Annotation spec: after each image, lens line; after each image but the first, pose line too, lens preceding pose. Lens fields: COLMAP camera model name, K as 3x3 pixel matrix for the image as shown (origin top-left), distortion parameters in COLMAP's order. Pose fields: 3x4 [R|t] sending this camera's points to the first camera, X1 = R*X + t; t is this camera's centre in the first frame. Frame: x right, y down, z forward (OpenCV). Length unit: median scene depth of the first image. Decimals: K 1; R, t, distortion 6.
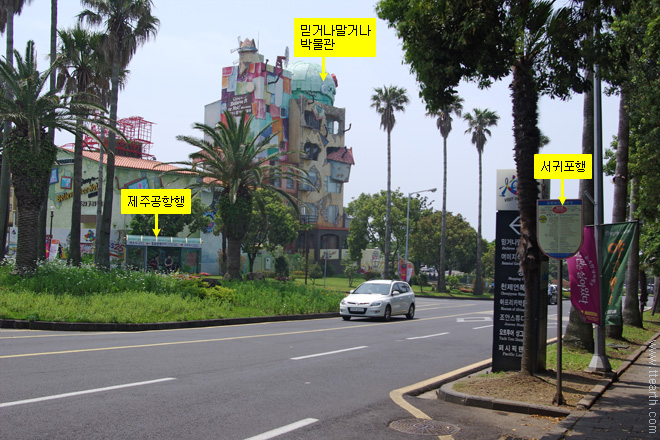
lens RADIAL K [[796.6, 0, 329.9], [0, 796.6, 221.2], [0, 0, 1]] dist [-0.078853, 0.000000]
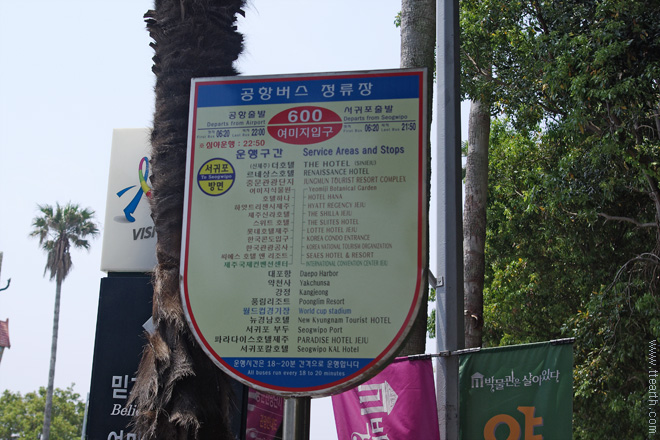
lens RADIAL K [[1057.8, 0, 328.7], [0, 1057.8, 218.3], [0, 0, 1]] dist [-0.019810, 0.000000]
pose [[0.964325, 0.090286, 0.248847, 0.068227], [-0.029281, 0.970653, -0.238697, 0.019188], [-0.263095, 0.222895, 0.938669, 0.222588]]
